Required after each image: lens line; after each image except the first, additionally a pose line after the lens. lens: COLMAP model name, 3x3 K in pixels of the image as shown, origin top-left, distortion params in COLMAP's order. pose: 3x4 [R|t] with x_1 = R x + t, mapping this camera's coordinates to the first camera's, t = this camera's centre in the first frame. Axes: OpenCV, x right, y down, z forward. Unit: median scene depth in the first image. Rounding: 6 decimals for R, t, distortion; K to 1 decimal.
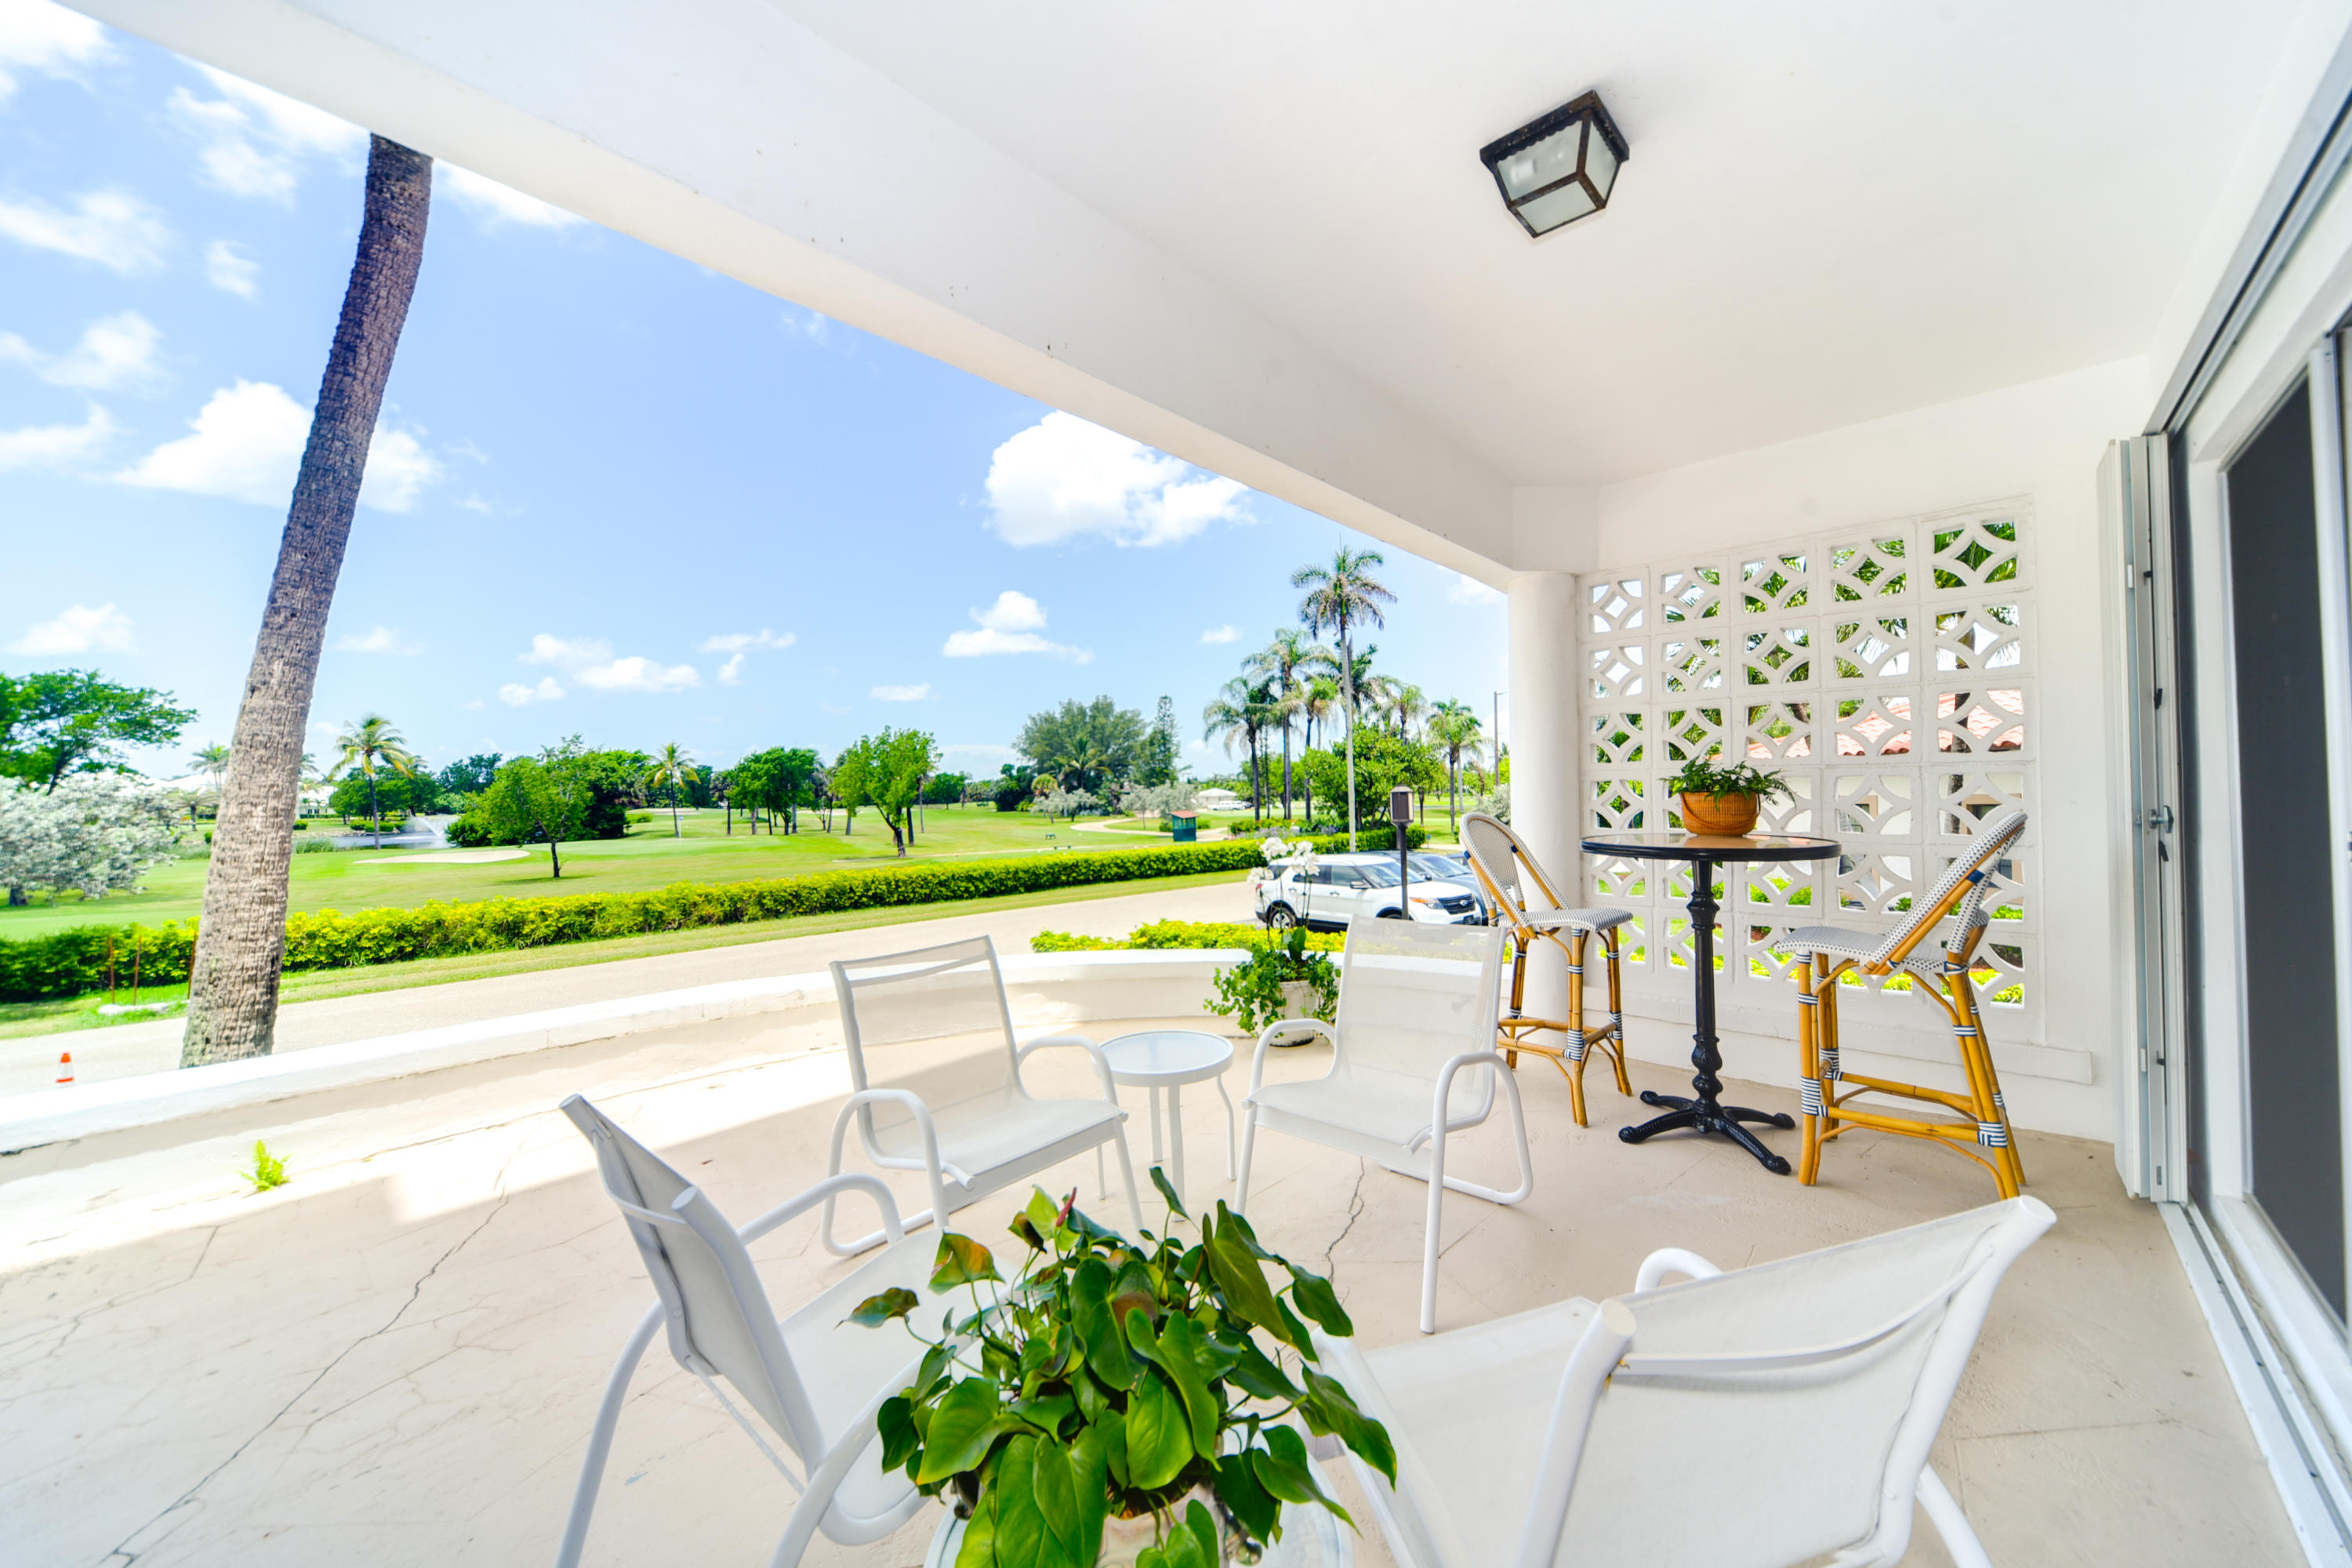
lens RADIAL K [[838.2, 0, 1171.0], [0, 838.2, 789.1], [0, 0, 1]] dist [-0.001310, -0.000004]
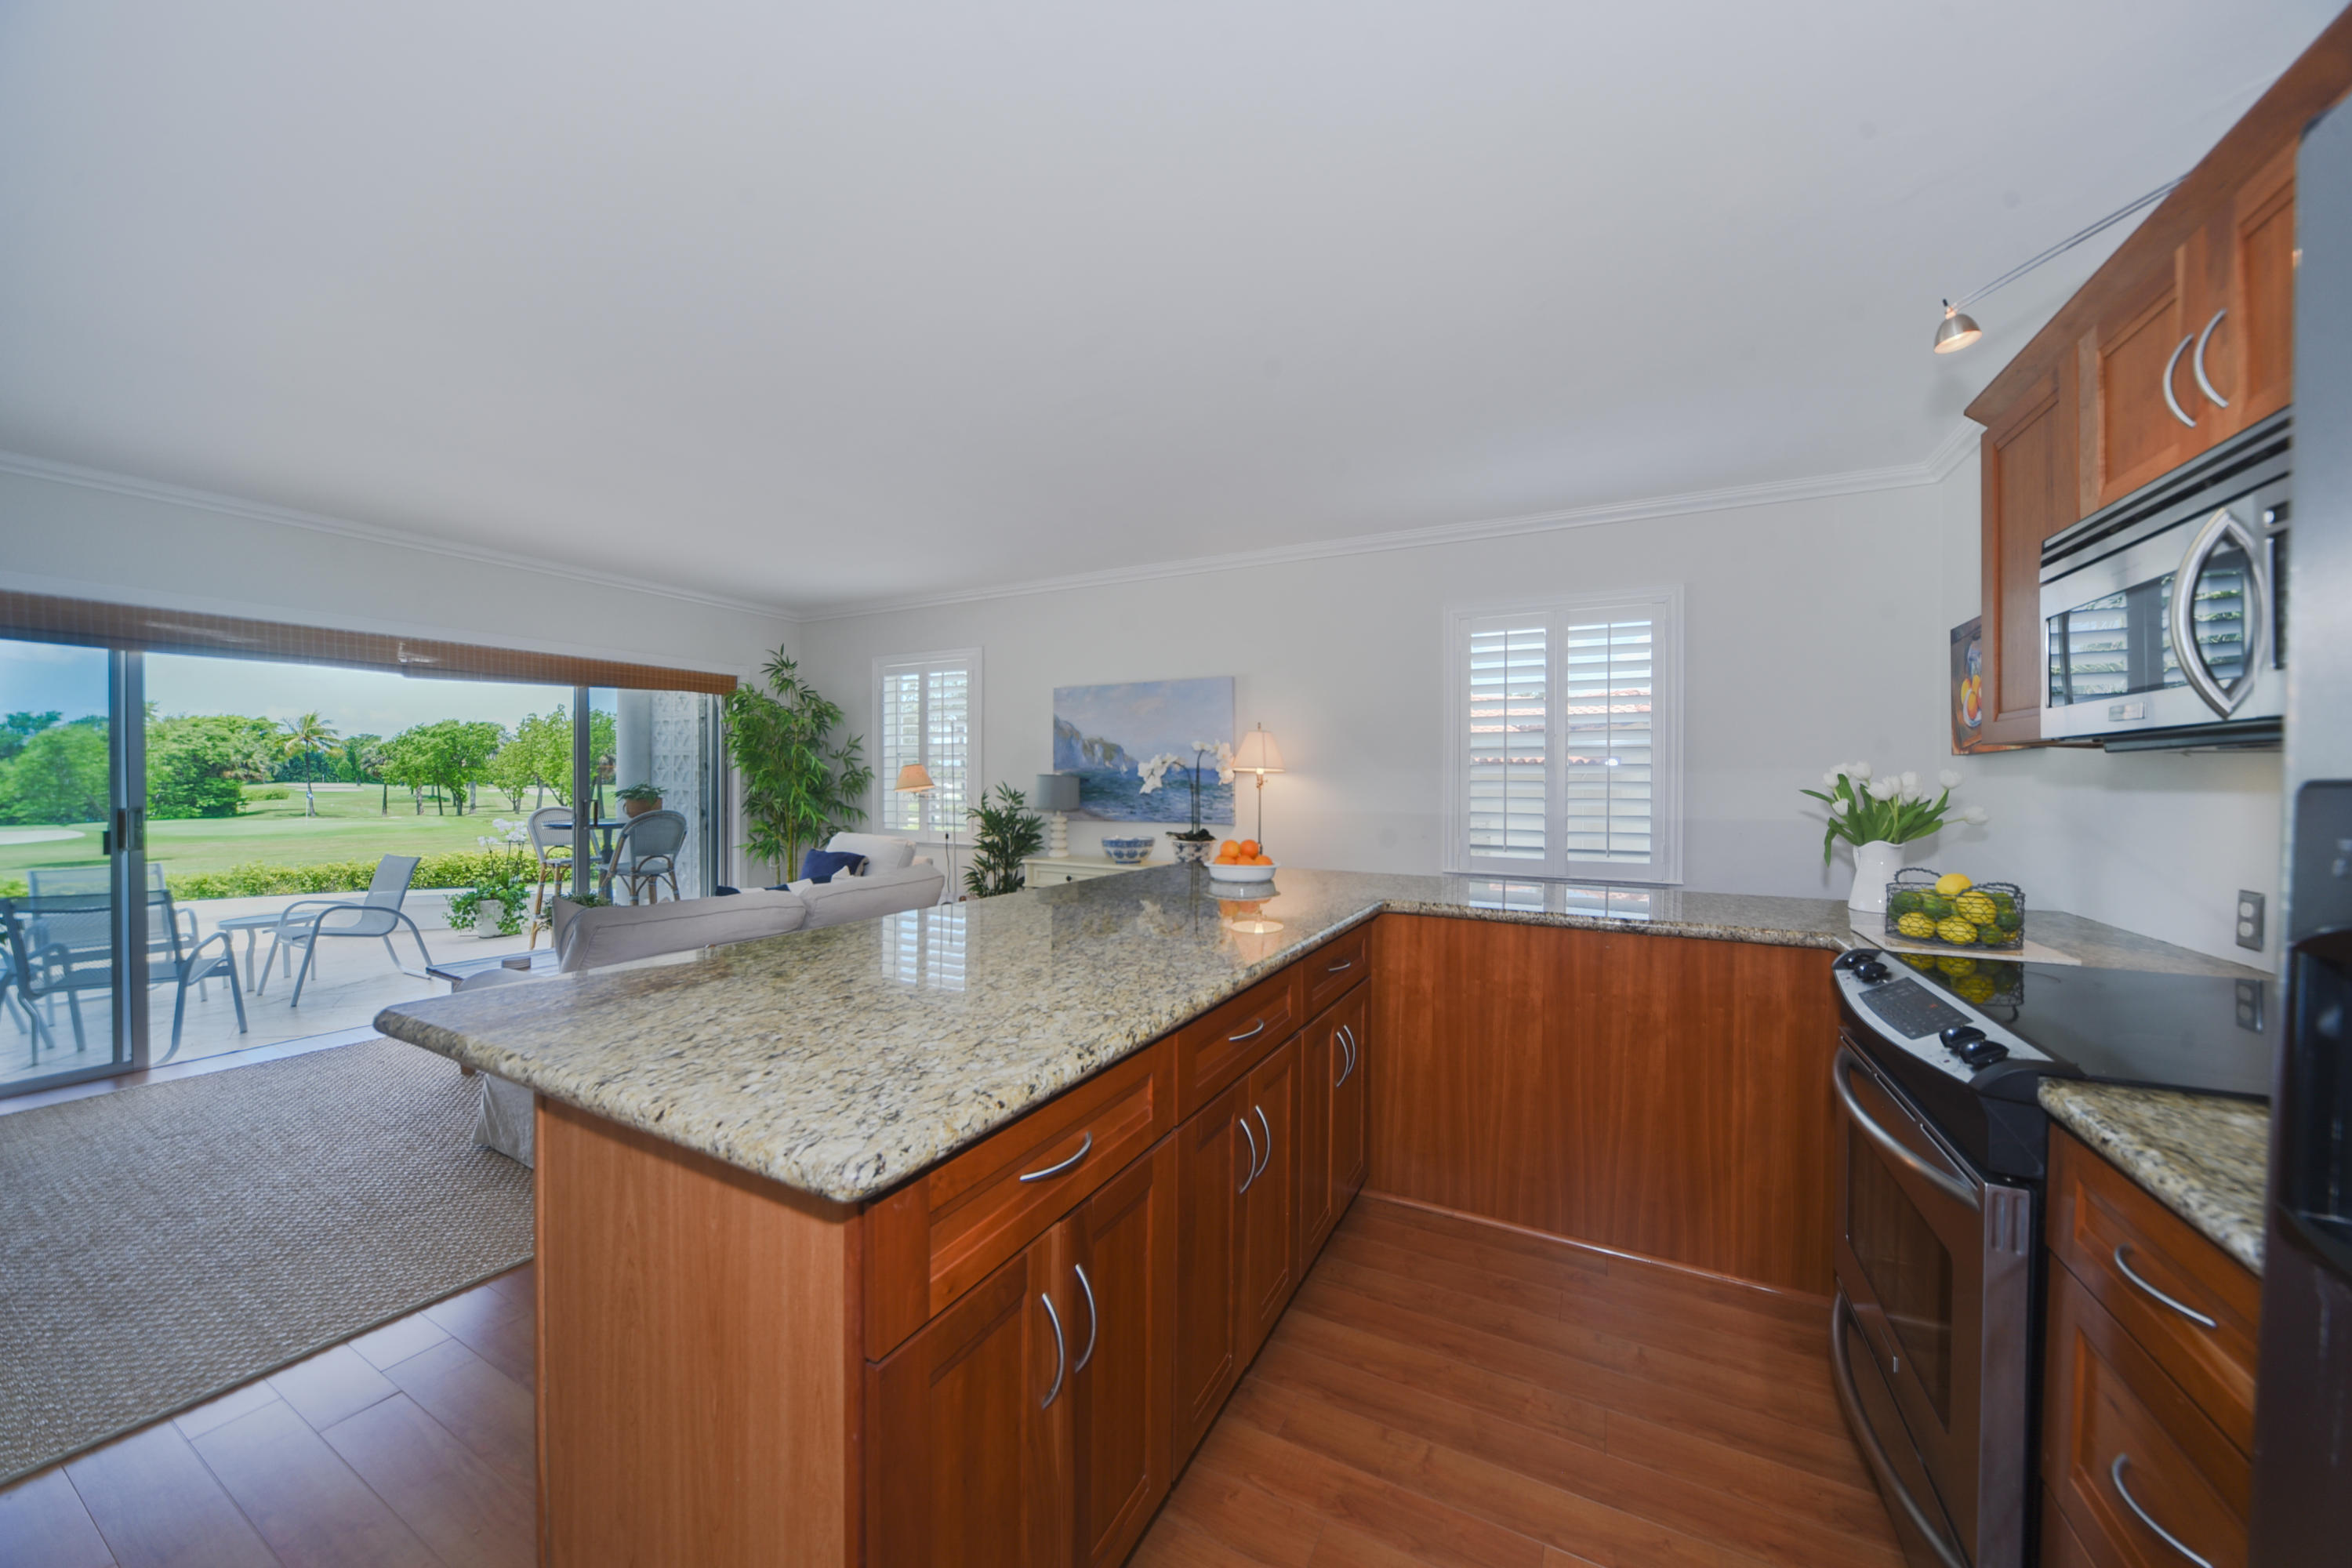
lens RADIAL K [[829.5, 0, 1188.7], [0, 829.5, 781.0], [0, 0, 1]] dist [-0.000868, -0.000302]
pose [[0.967193, 0.021208, 0.253157, 0.097008], [-0.022768, 0.999736, 0.003233, -0.004865], [-0.253021, -0.008891, 0.967420, -0.090840]]
